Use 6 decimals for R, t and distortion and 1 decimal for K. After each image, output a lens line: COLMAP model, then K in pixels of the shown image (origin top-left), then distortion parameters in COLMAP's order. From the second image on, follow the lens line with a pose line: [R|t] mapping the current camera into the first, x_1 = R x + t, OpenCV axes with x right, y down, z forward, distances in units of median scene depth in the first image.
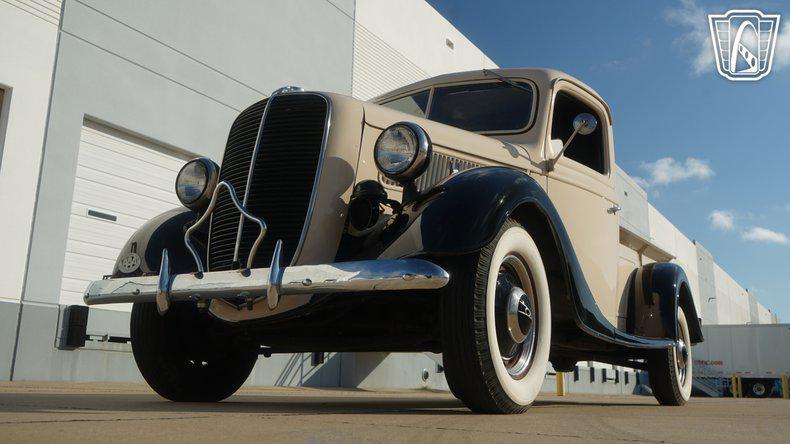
lens RADIAL K [[654.6, 0, 383.8], [0, 654.6, 221.4], [0, 0, 1]] dist [-0.010339, 0.005909]
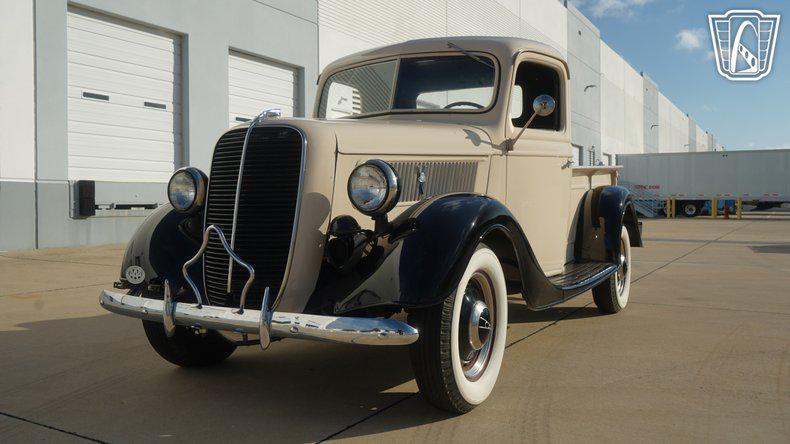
lens RADIAL K [[589.3, 0, 337.6], [0, 589.3, 220.0], [0, 0, 1]] dist [-0.012009, -0.001963]
pose [[0.999030, -0.030404, -0.031861, -0.001958], [0.036730, 0.974380, 0.221889, -0.257795], [0.024298, -0.222844, 0.974551, 0.032915]]
